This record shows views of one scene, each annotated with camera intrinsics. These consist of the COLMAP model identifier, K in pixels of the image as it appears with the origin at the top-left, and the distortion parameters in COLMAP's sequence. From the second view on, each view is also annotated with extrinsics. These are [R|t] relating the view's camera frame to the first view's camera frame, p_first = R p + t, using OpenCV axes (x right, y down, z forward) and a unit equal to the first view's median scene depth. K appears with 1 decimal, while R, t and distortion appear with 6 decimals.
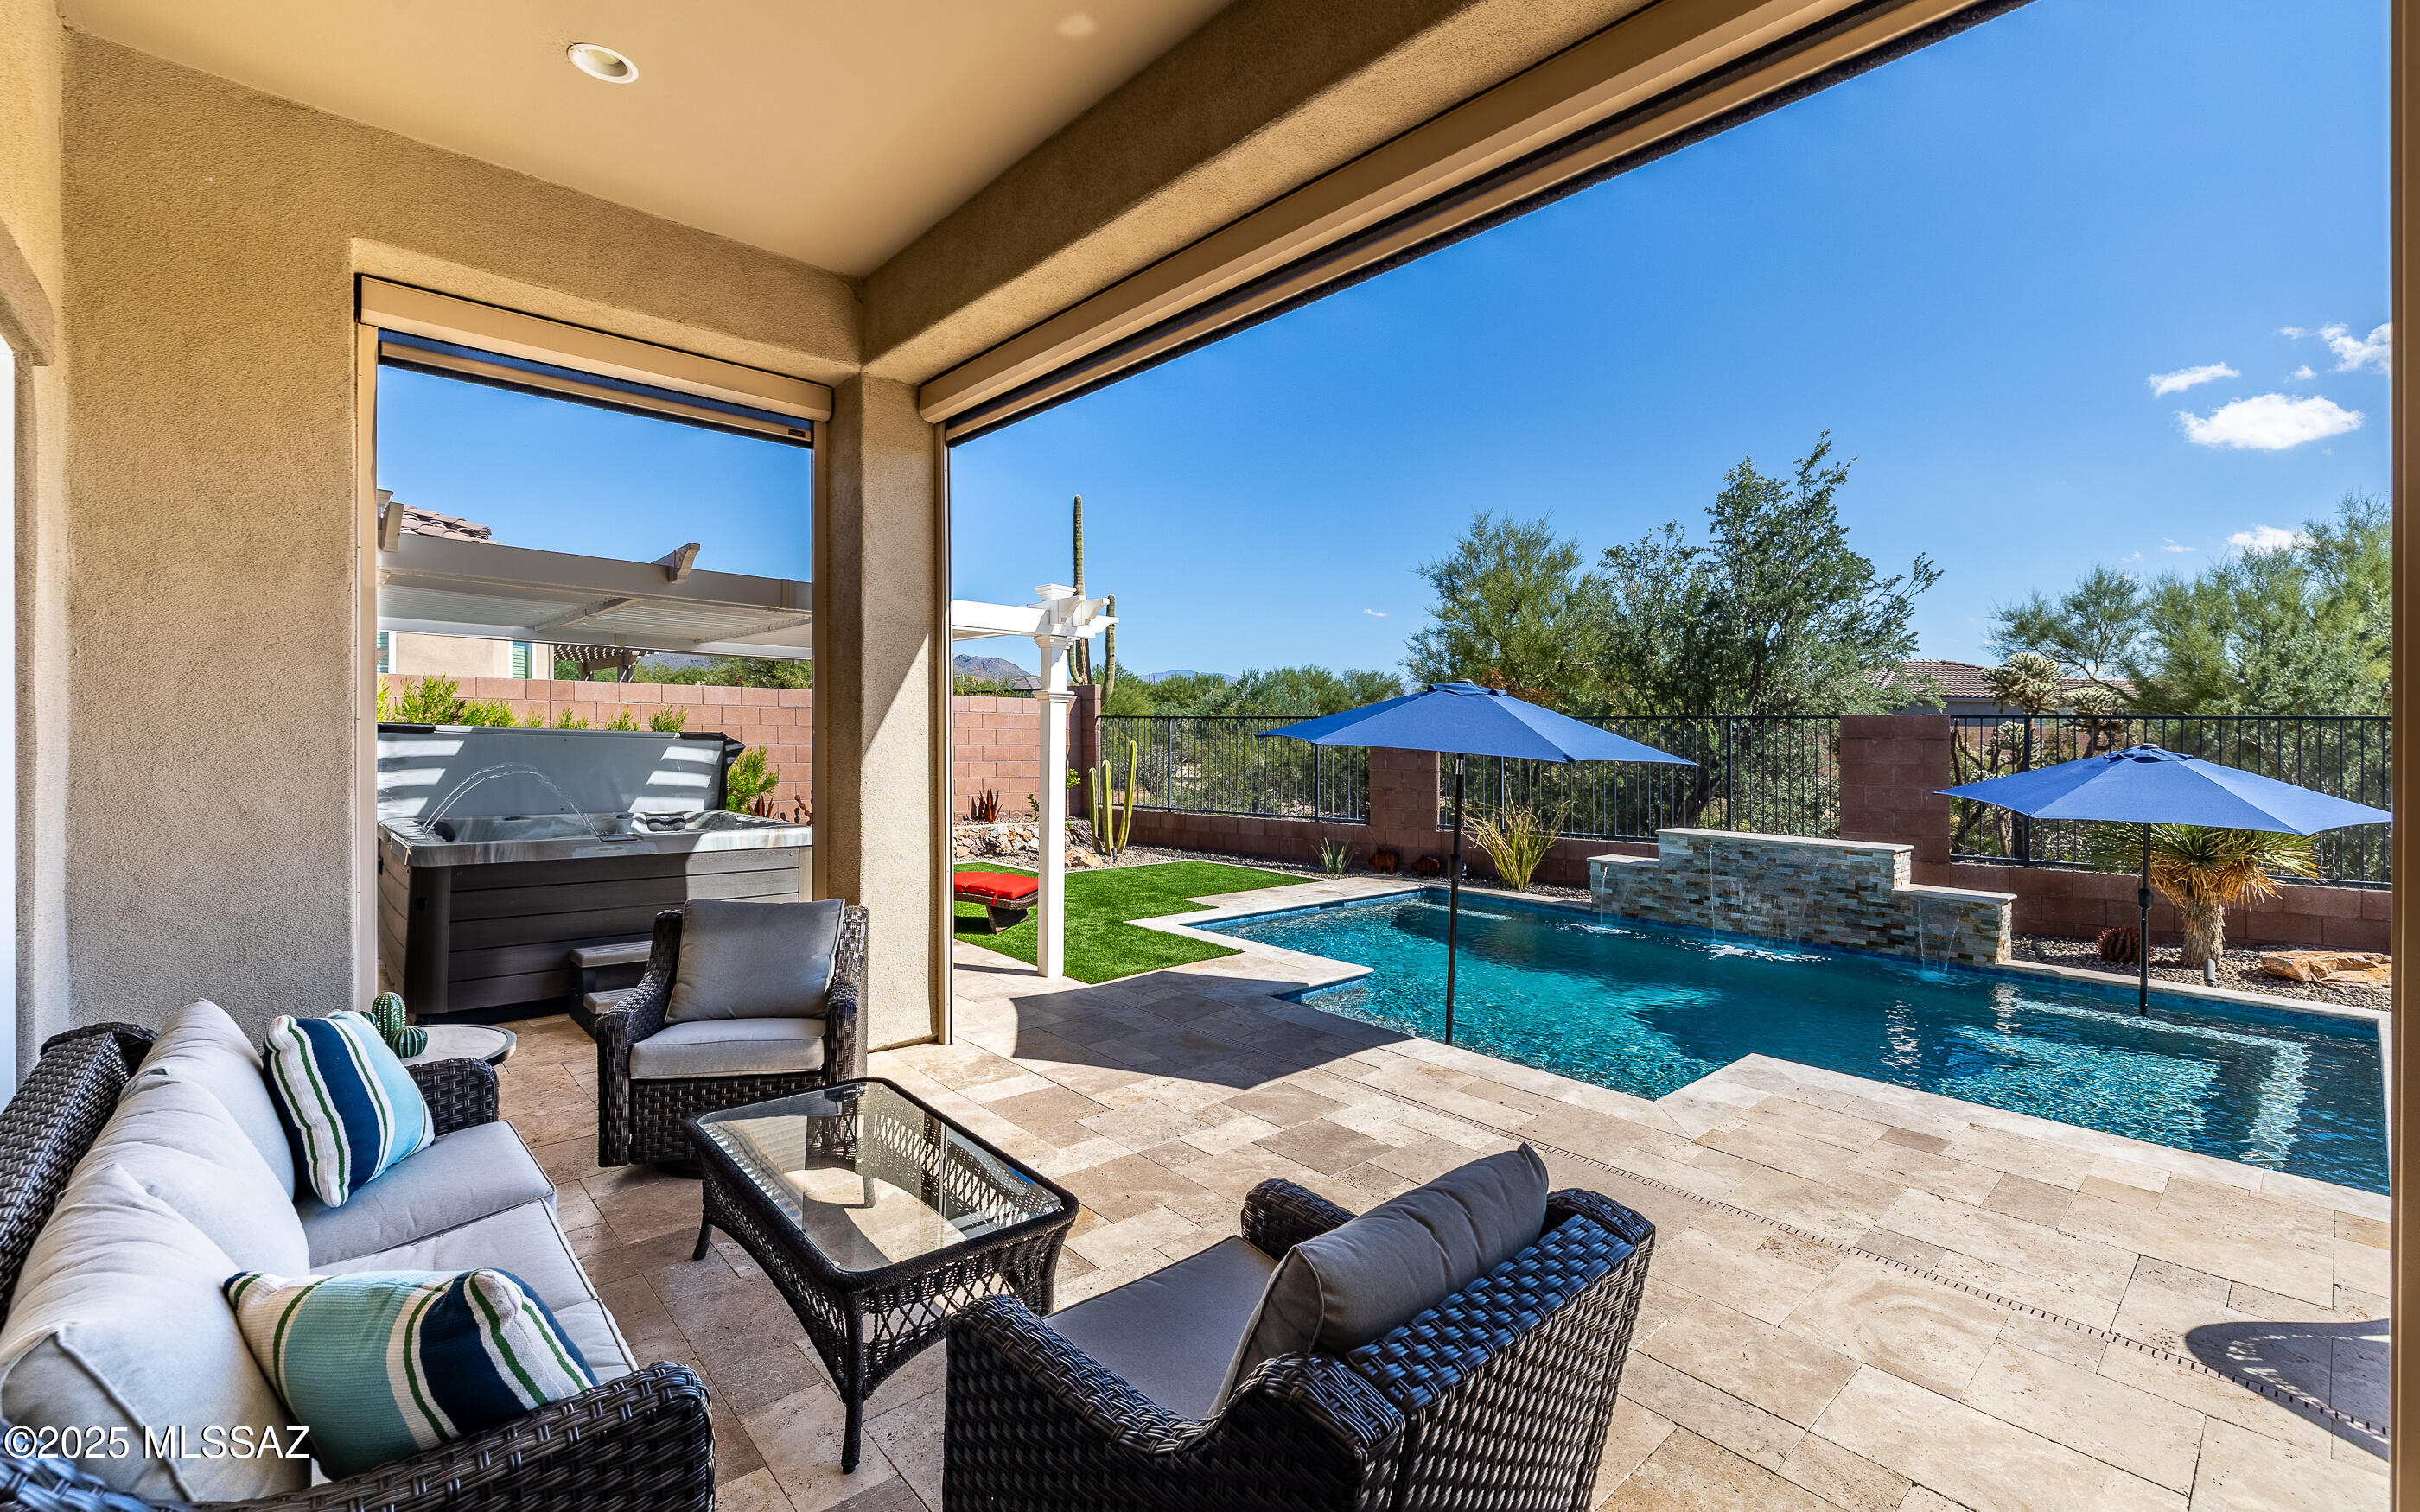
lens RADIAL K [[1032.9, 0, 1208.0], [0, 1032.9, 725.7], [0, 0, 1]] dist [0.001420, 0.000223]
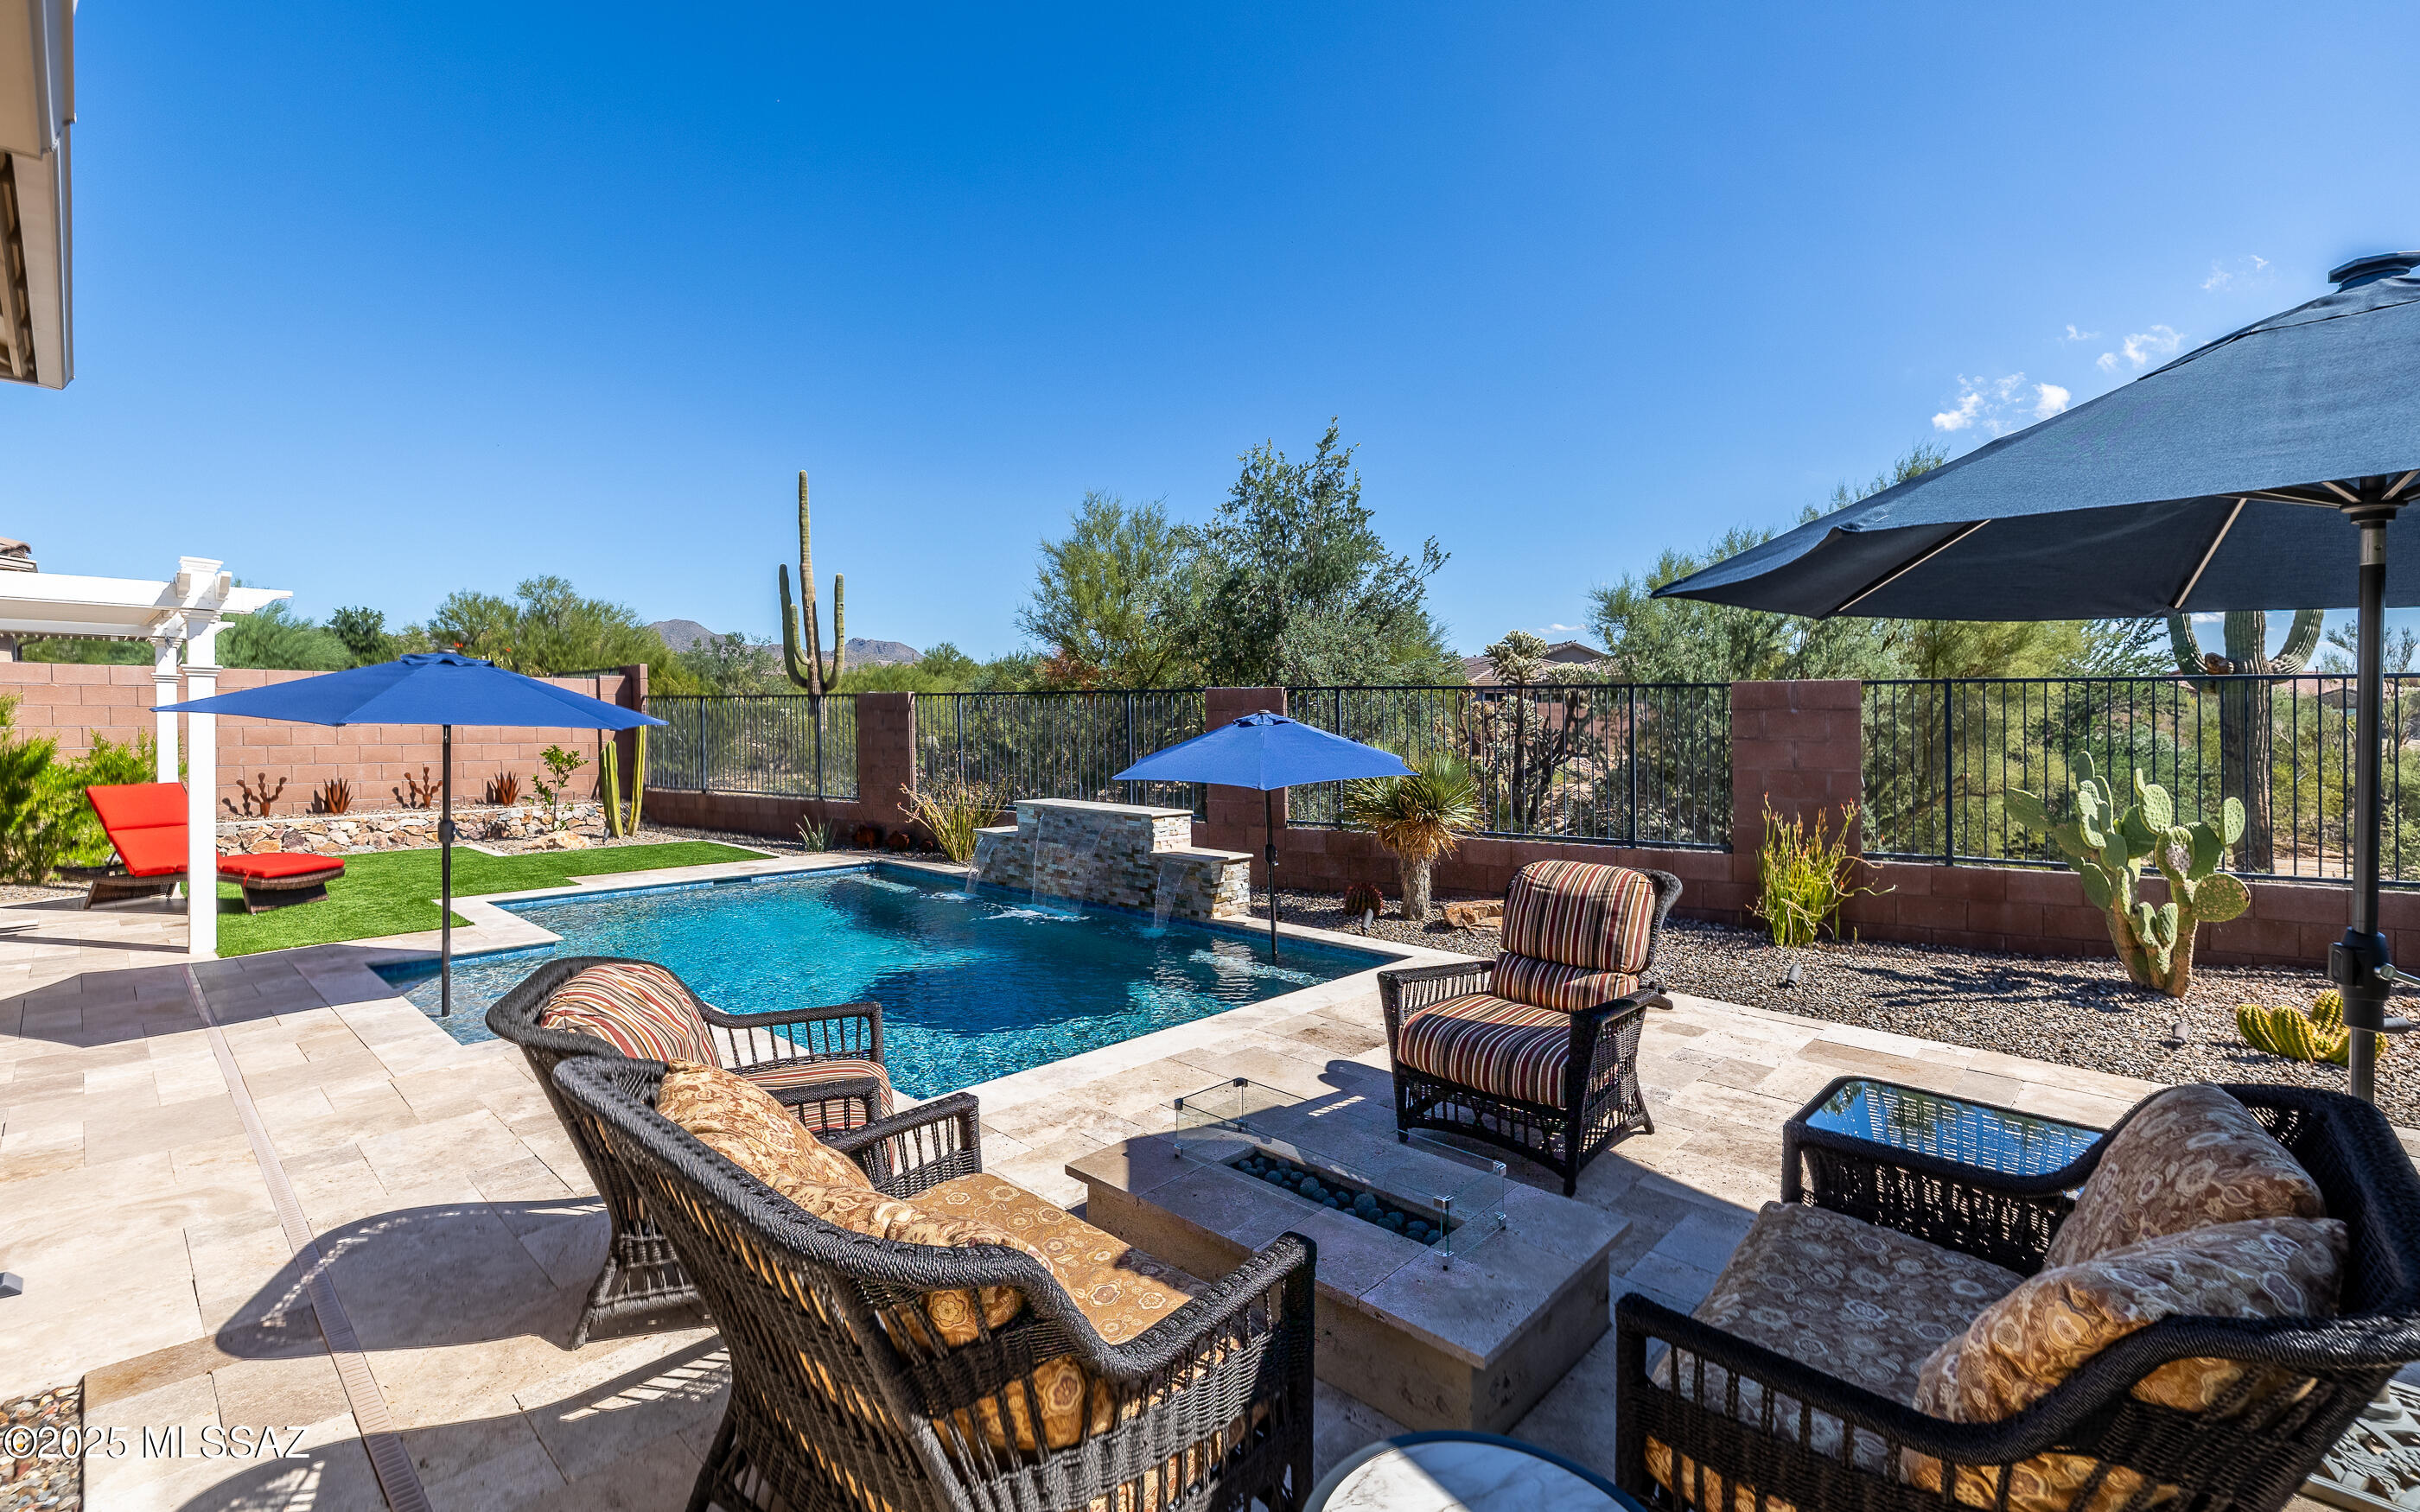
lens RADIAL K [[1055.7, 0, 1203.2], [0, 1055.7, 743.6], [0, 0, 1]] dist [0.000400, 0.000157]
pose [[0.996985, -0.010120, 0.076926, 0.428042], [0.007714, 0.999473, 0.031518, 0.009711], [-0.077205, -0.030829, 0.996539, -0.050384]]
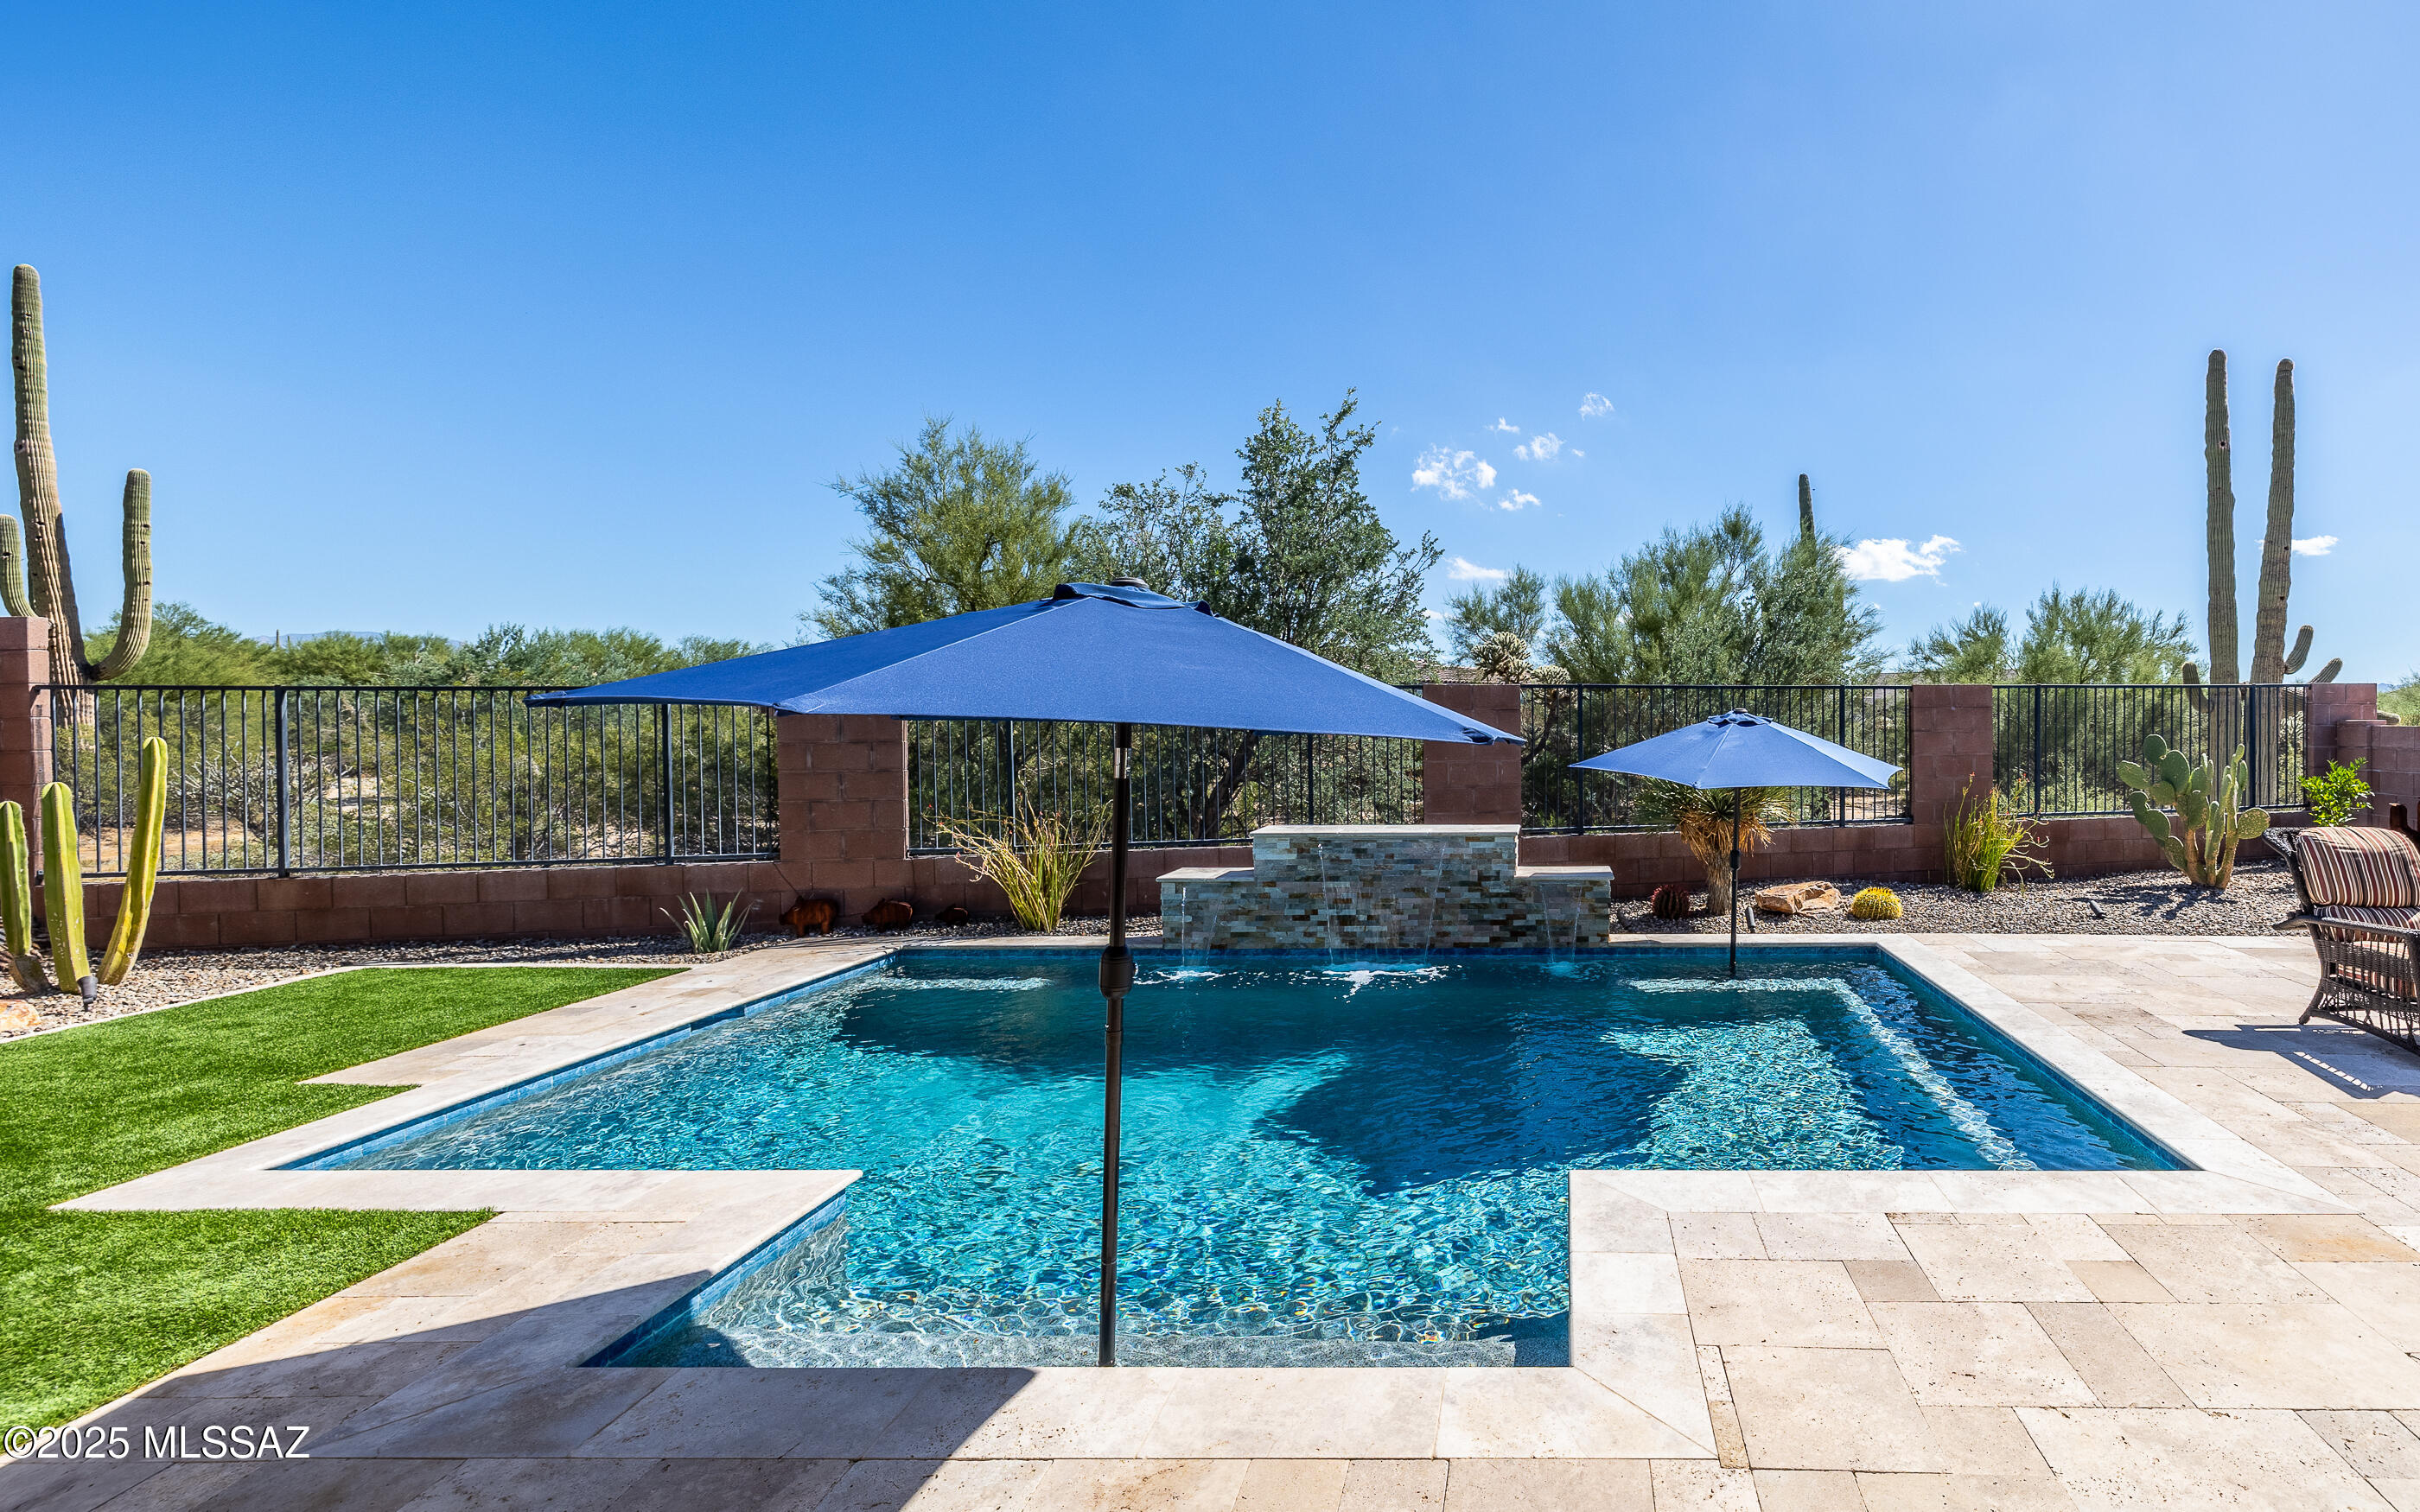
lens RADIAL K [[1044.8, 0, 1534.0], [0, 1044.8, 718.8], [0, 0, 1]] dist [-0.001244, 0.000626]
pose [[0.683581, -0.015467, 0.729711, 0.010021], [0.009385, 0.999879, 0.012402, 0.007399], [-0.729814, -0.001630, 0.683643, 0.249638]]
